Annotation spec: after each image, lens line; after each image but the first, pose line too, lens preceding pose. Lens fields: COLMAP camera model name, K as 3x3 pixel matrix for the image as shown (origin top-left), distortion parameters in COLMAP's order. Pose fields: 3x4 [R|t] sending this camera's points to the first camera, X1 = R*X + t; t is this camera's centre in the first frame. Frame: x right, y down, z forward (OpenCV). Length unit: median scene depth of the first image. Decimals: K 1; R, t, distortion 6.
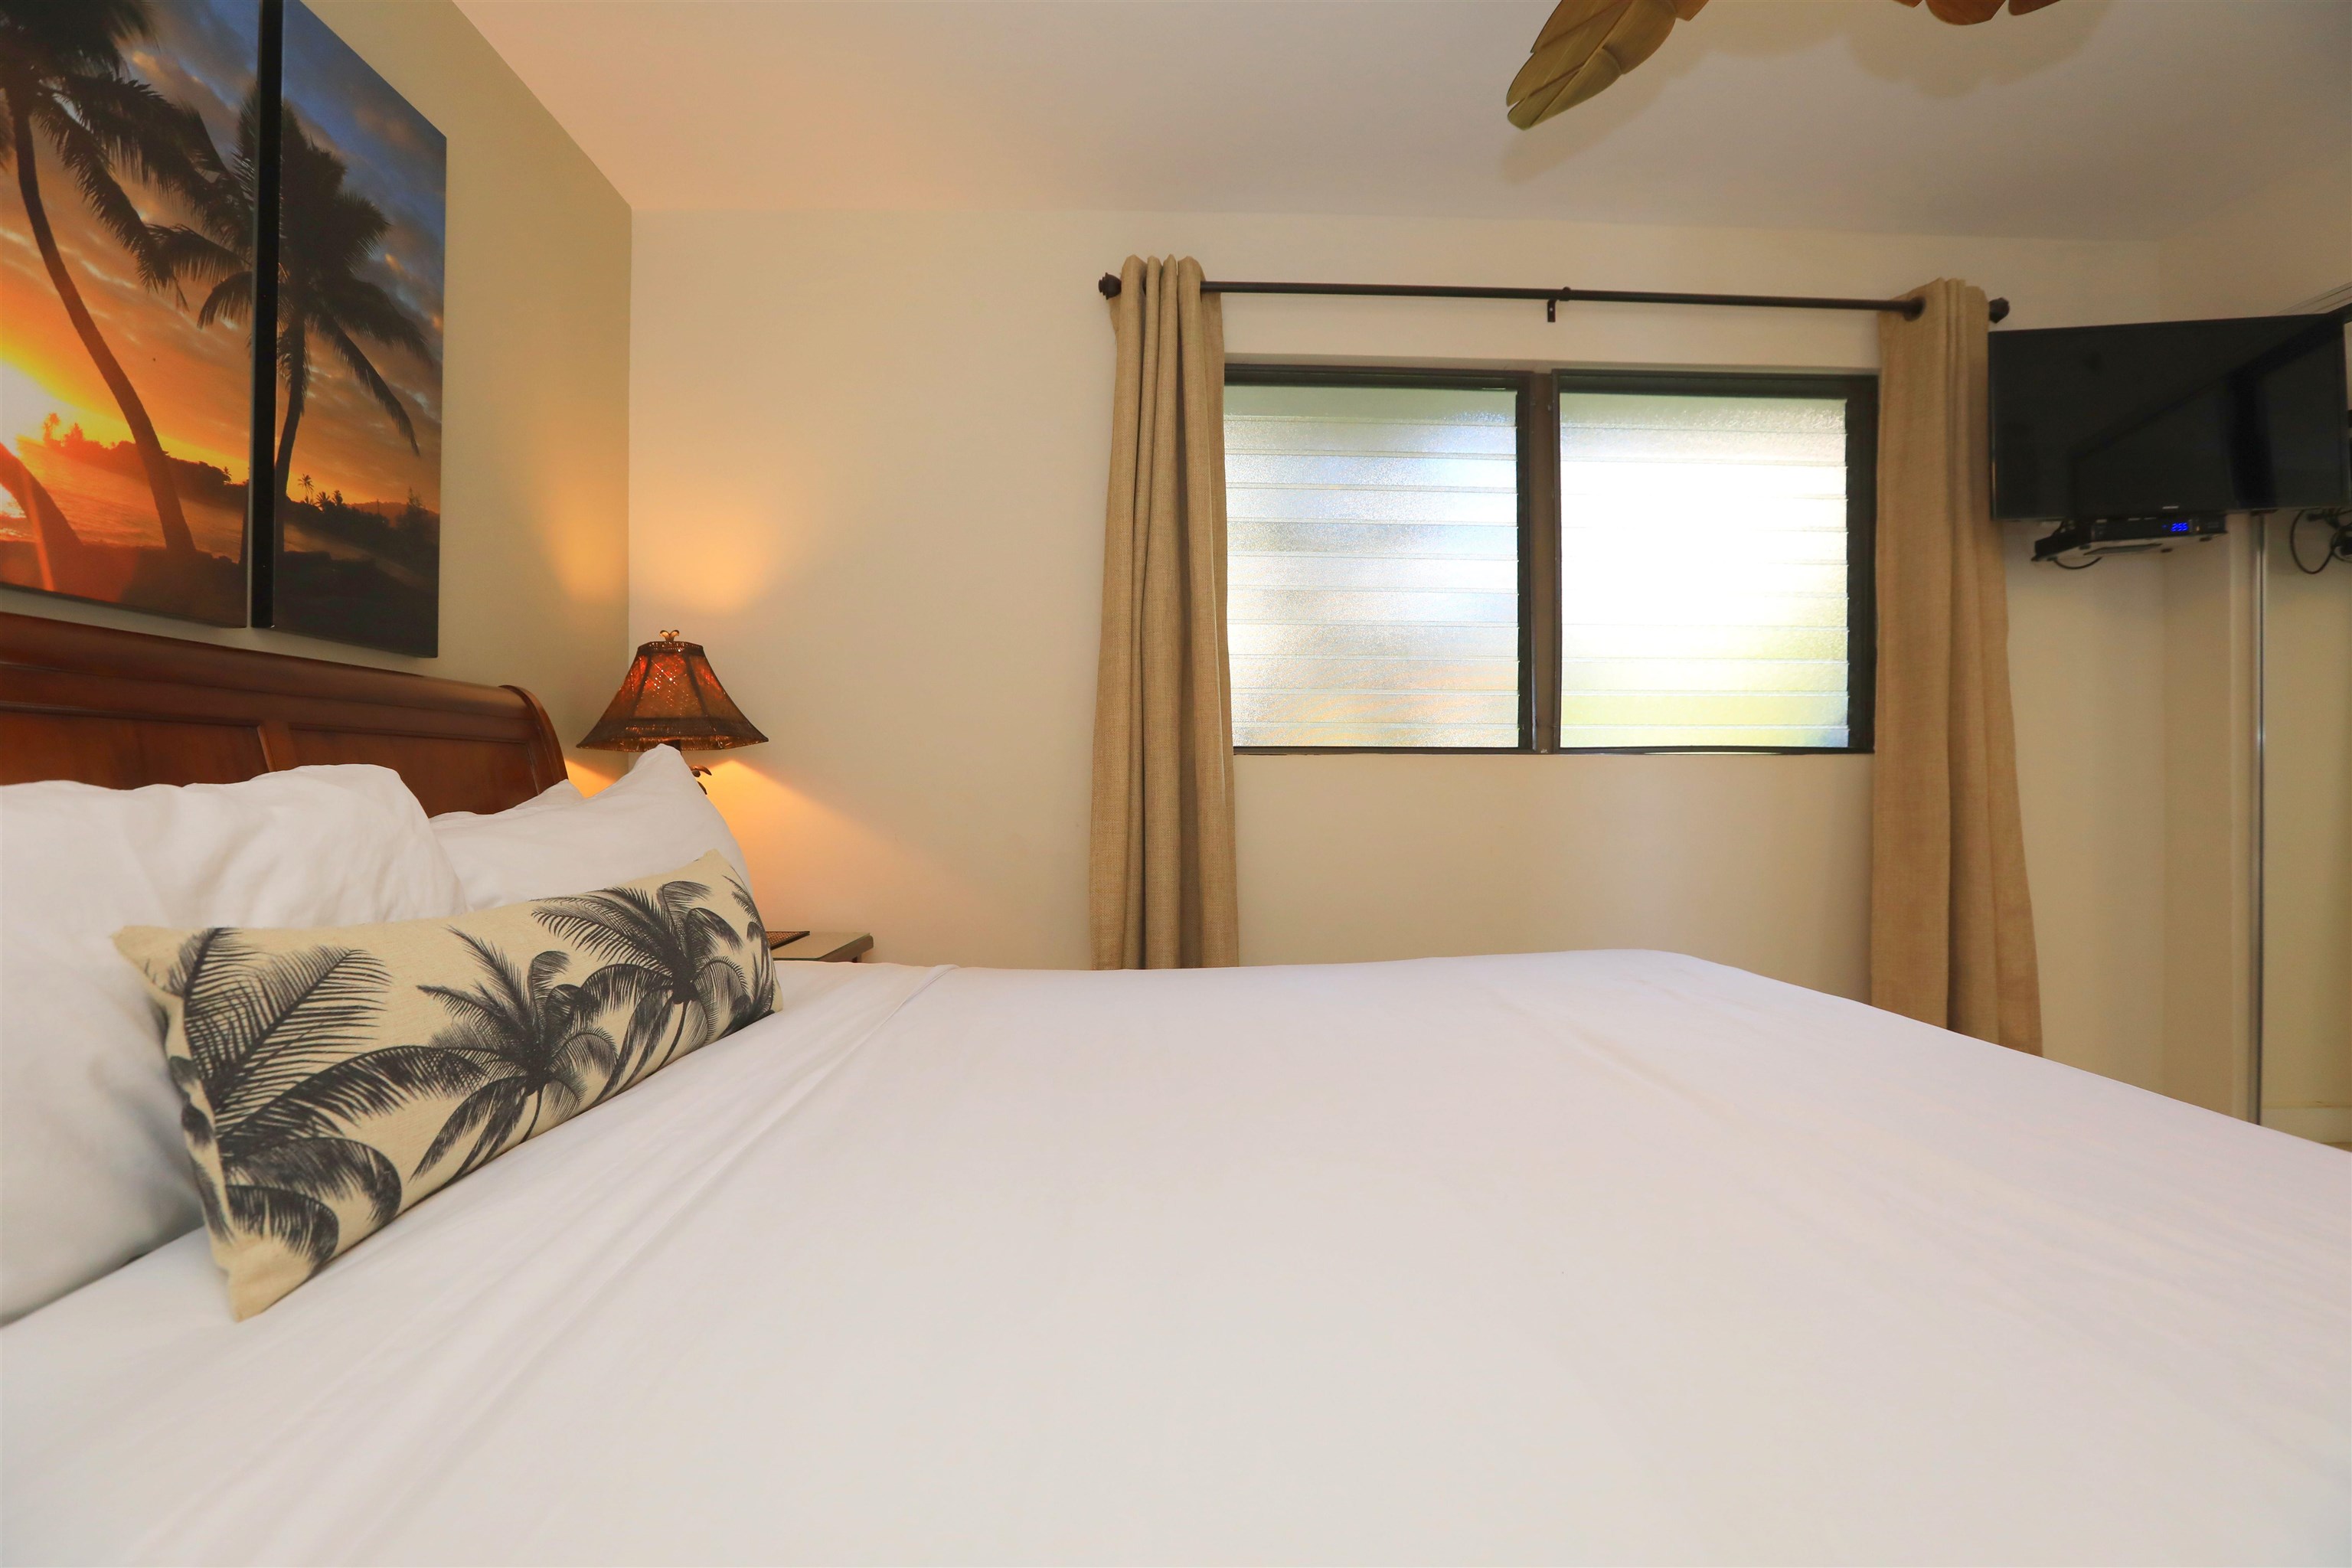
lens RADIAL K [[1060.9, 0, 1179.0], [0, 1060.9, 786.7], [0, 0, 1]] dist [-0.035104, 0.007000]
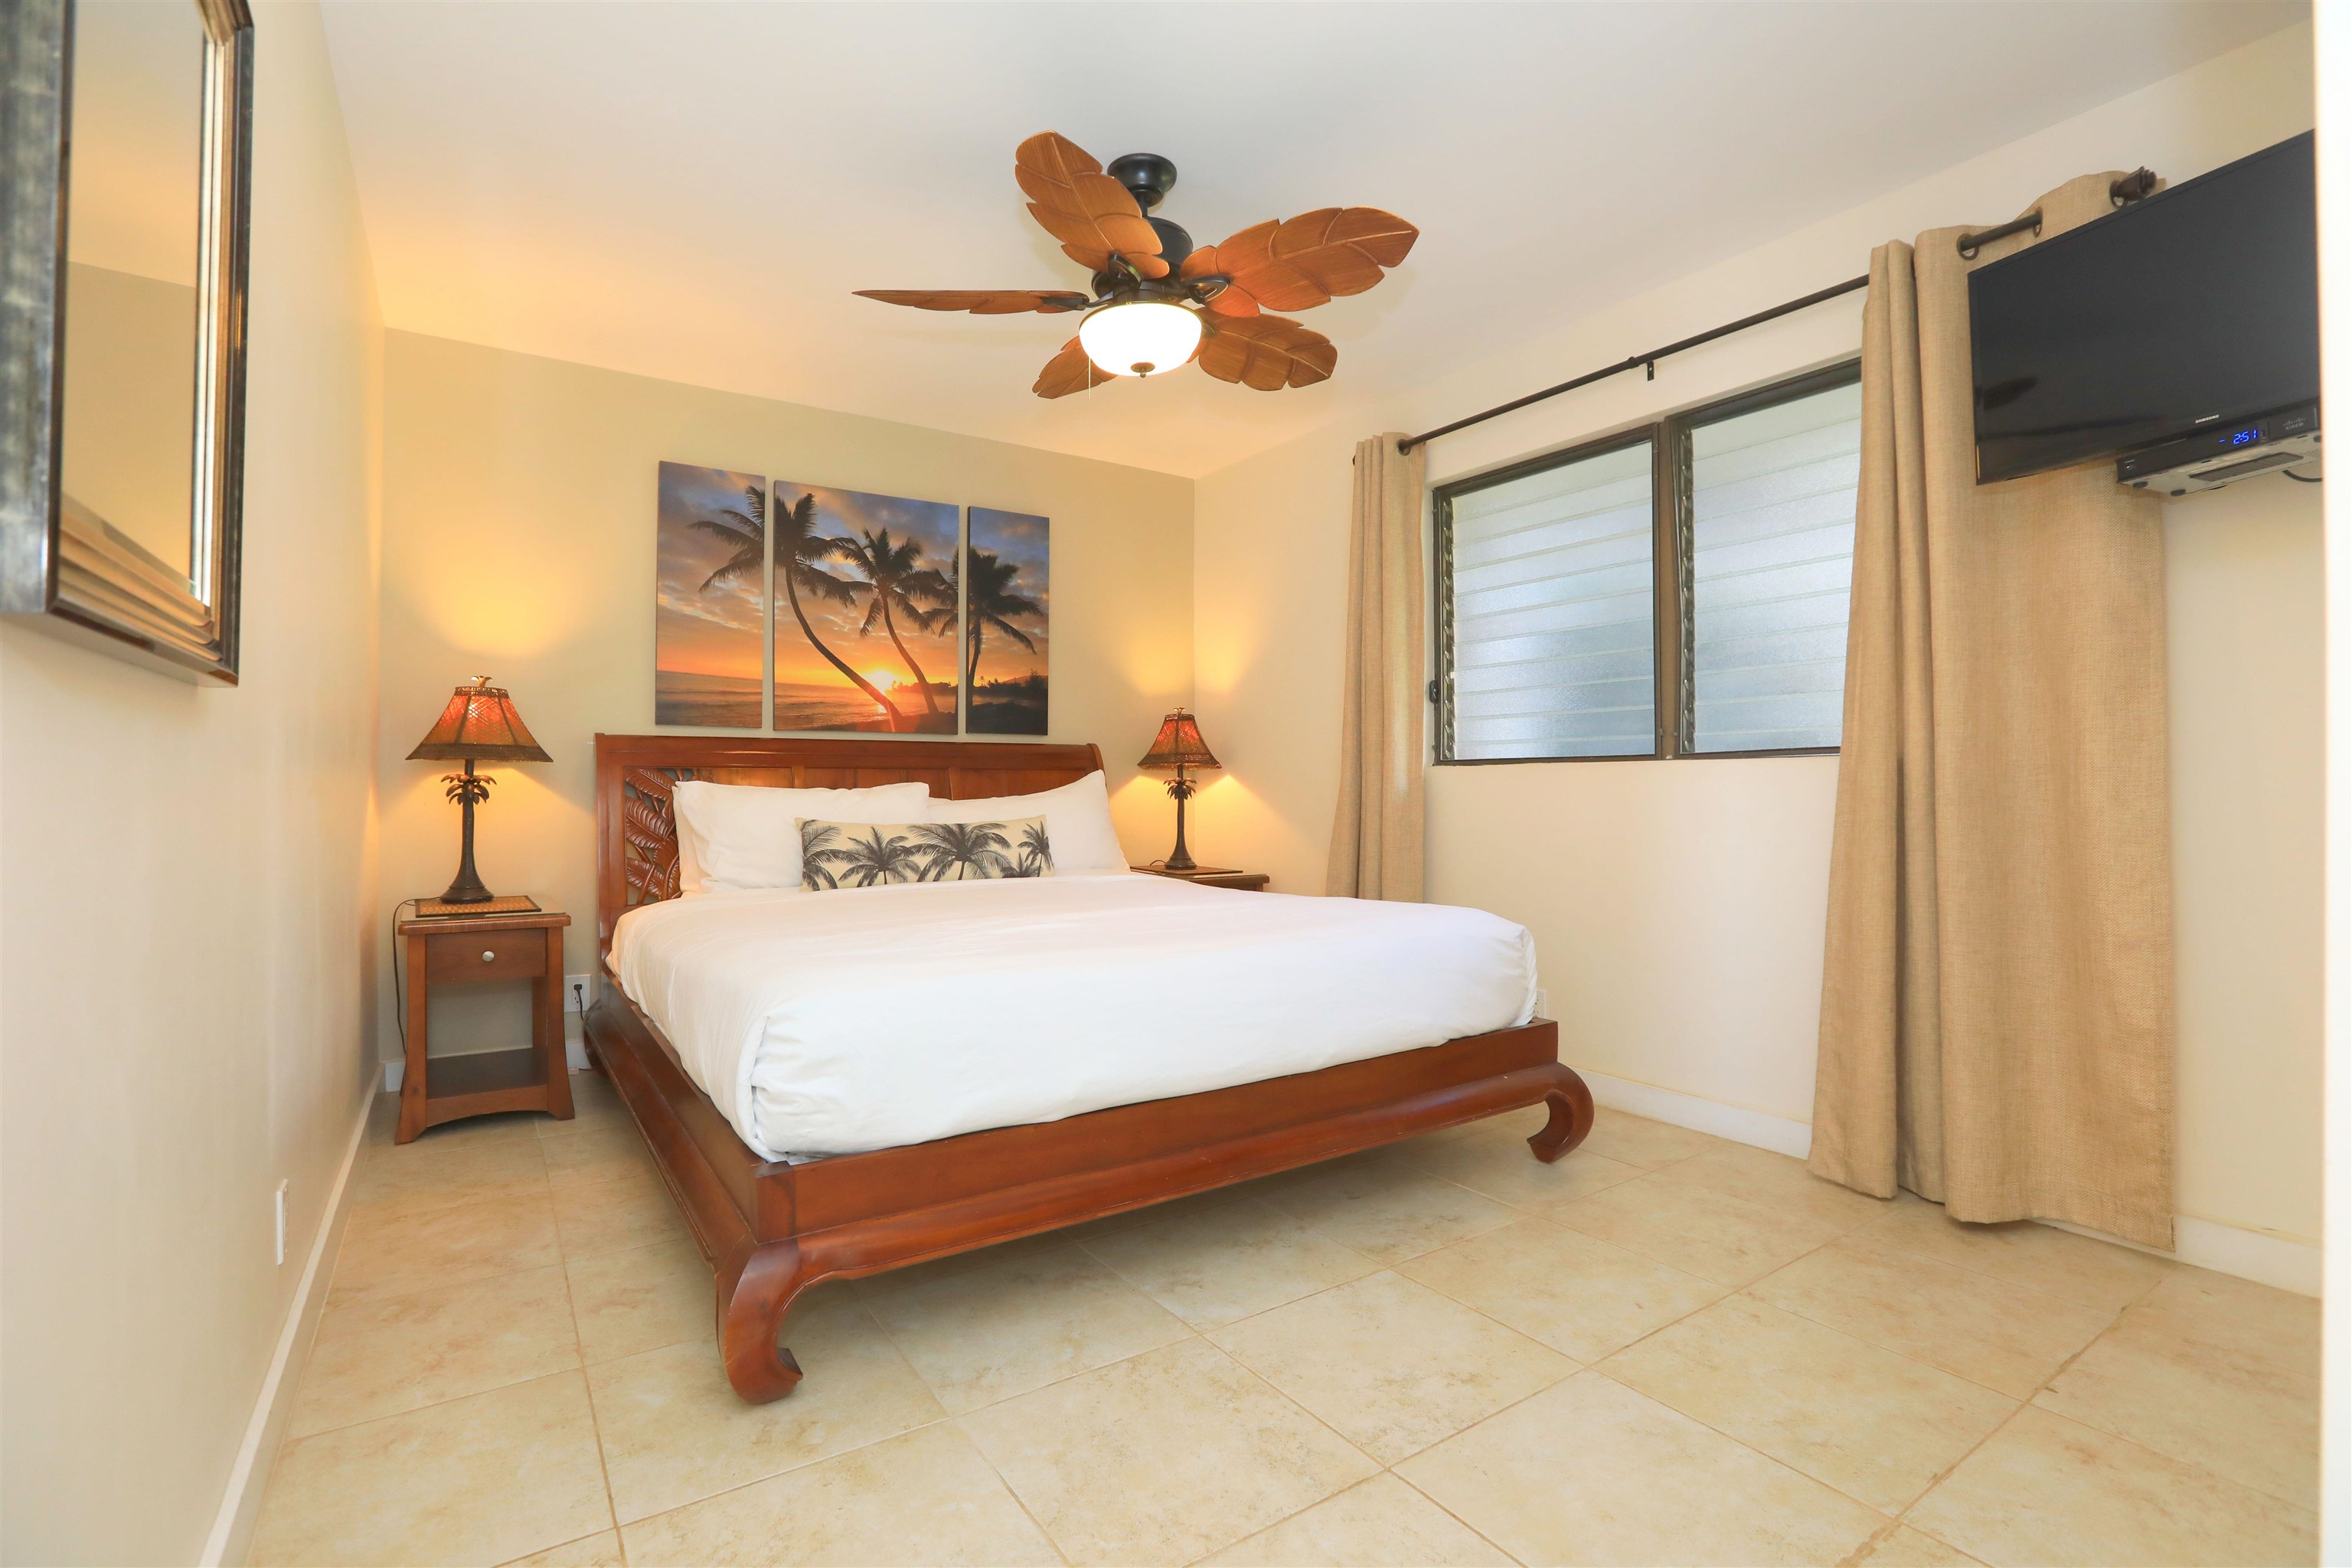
lens RADIAL K [[1060.9, 0, 1172.2], [0, 1060.9, 772.9], [0, 0, 1]] dist [-0.035104, 0.007000]
pose [[0.531089, -0.010548, -0.847250, 1.885102], [0.001350, 0.999932, -0.011602, -0.007889], [0.847315, 0.005018, 0.531067, -0.076028]]
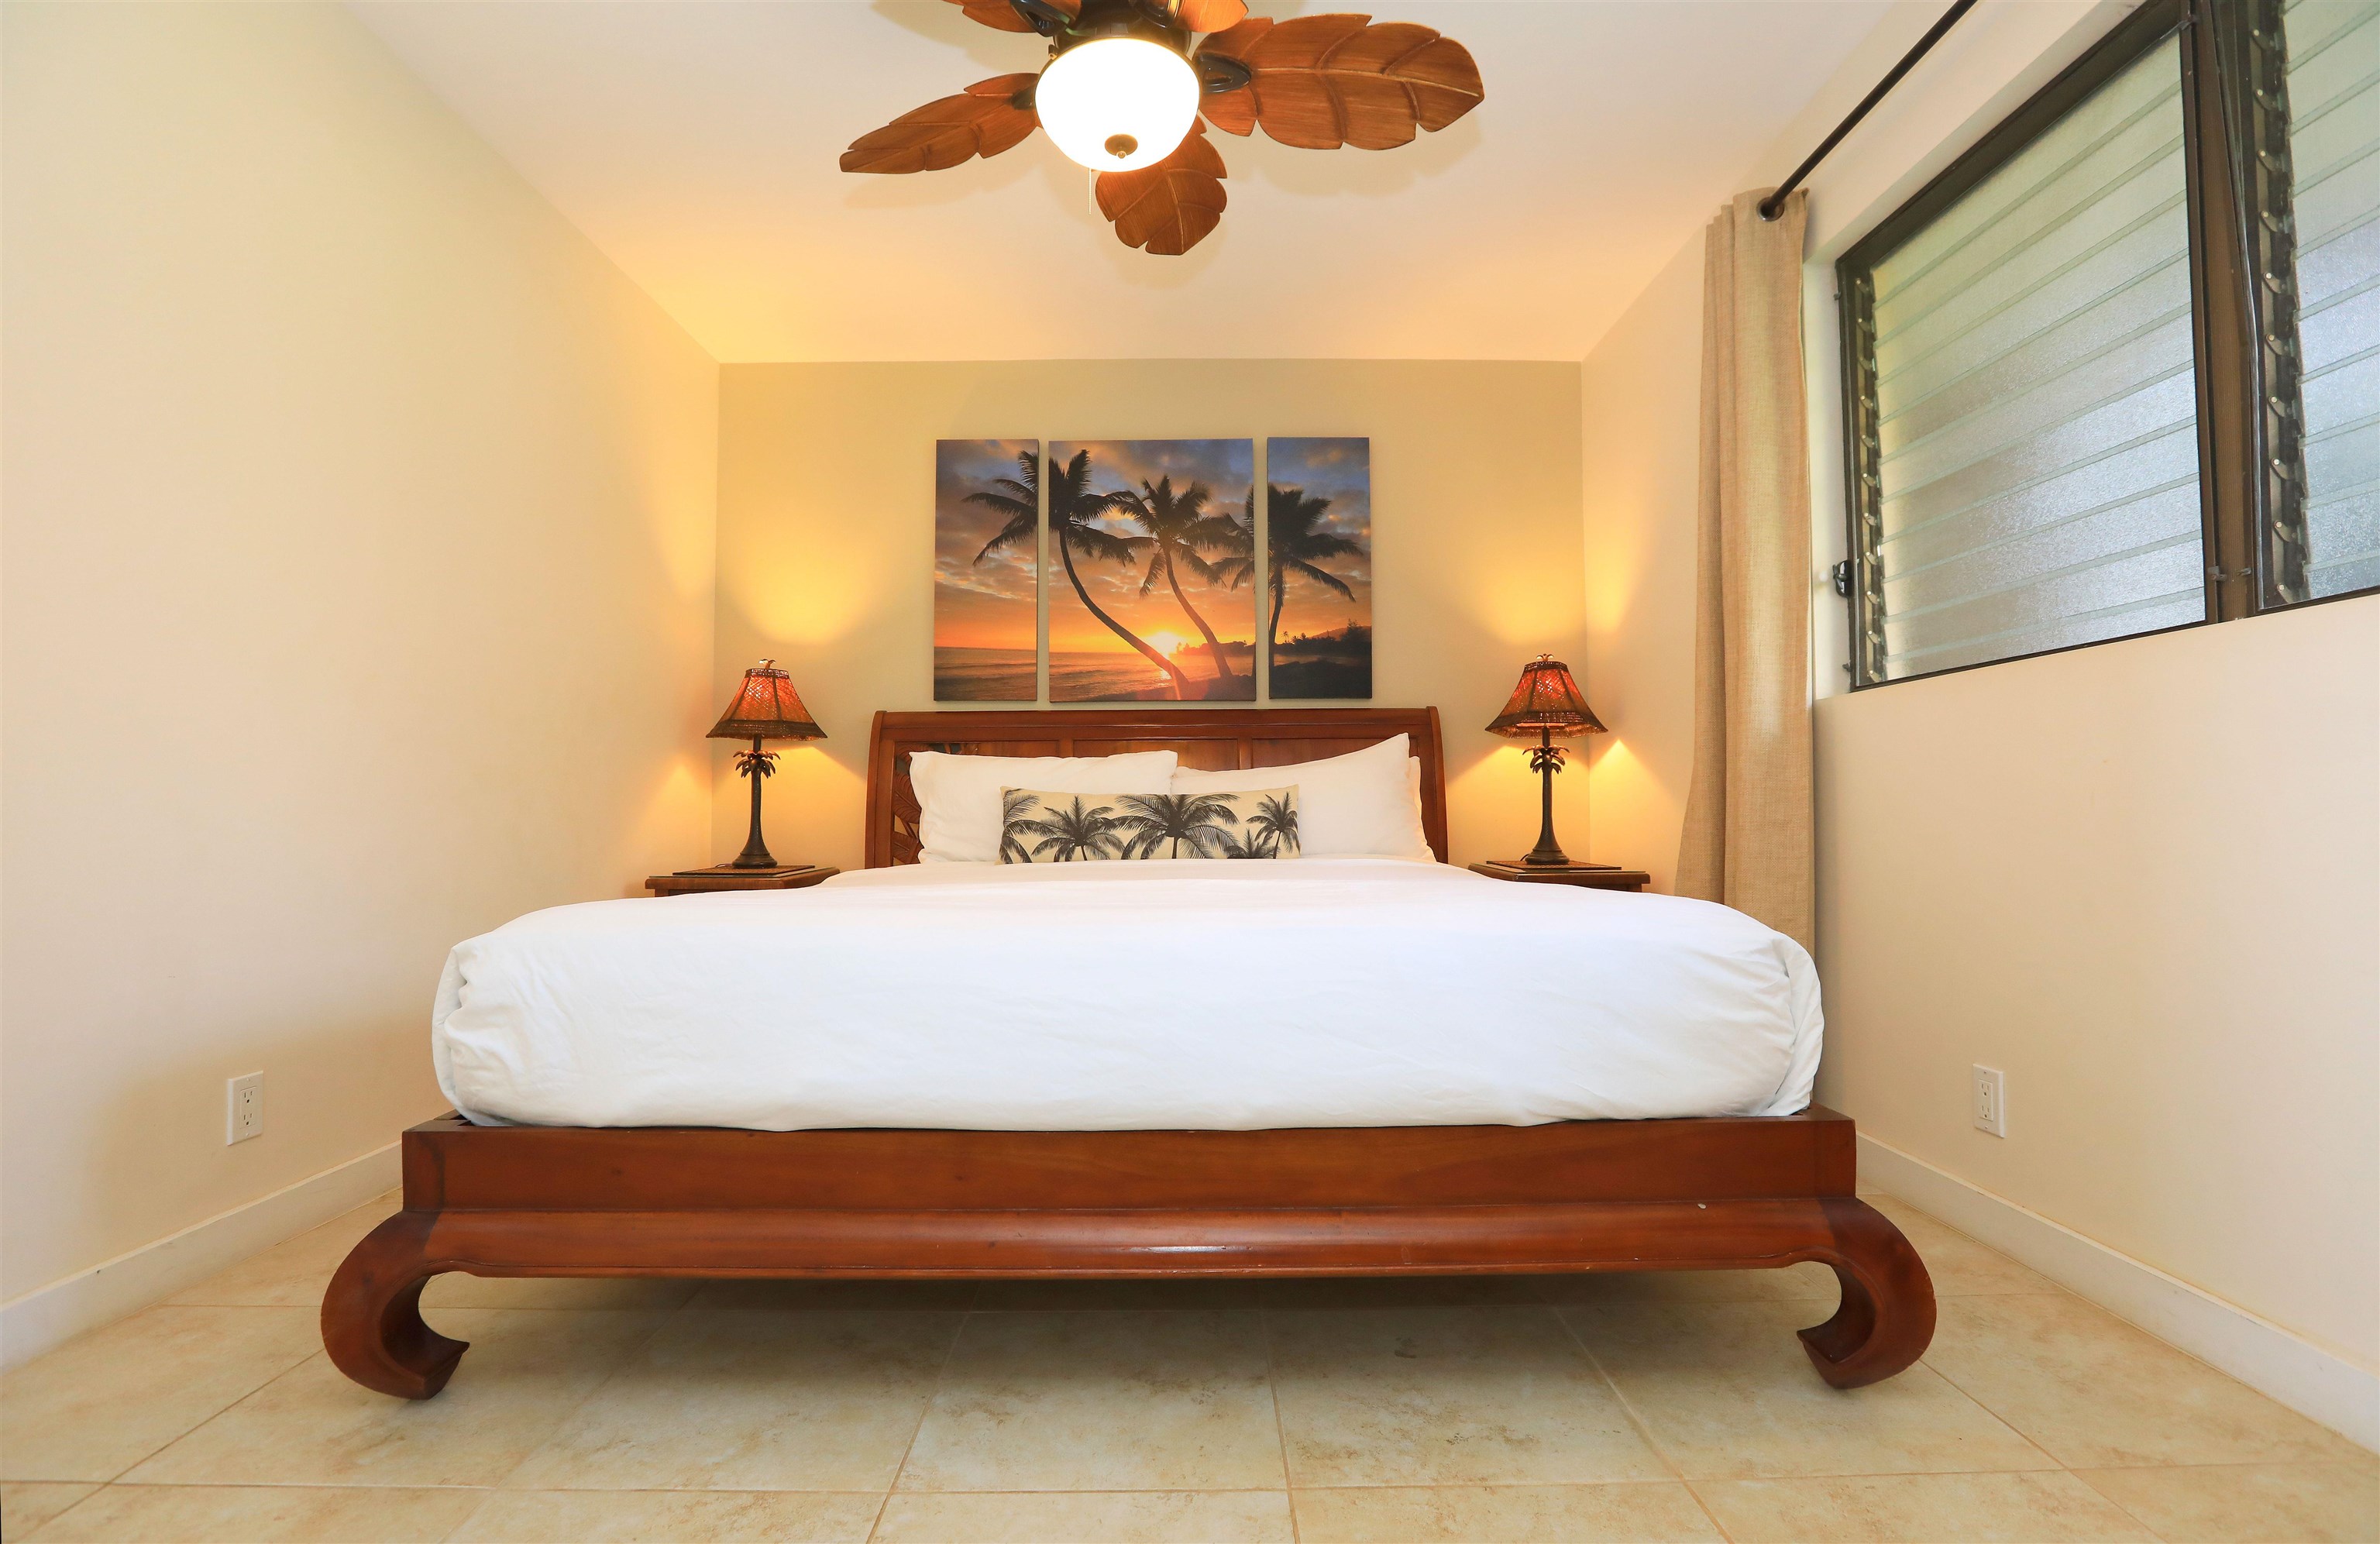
lens RADIAL K [[1088.3, 0, 1194.6], [0, 1088.3, 774.1], [0, 0, 1]] dist [-0.048604, 0.014491]
pose [[-0.015509, -0.034969, -0.999268, 1.685082], [0.007388, 0.999357, -0.035087, 0.114352], [0.999852, -0.007926, -0.015241, 0.853981]]
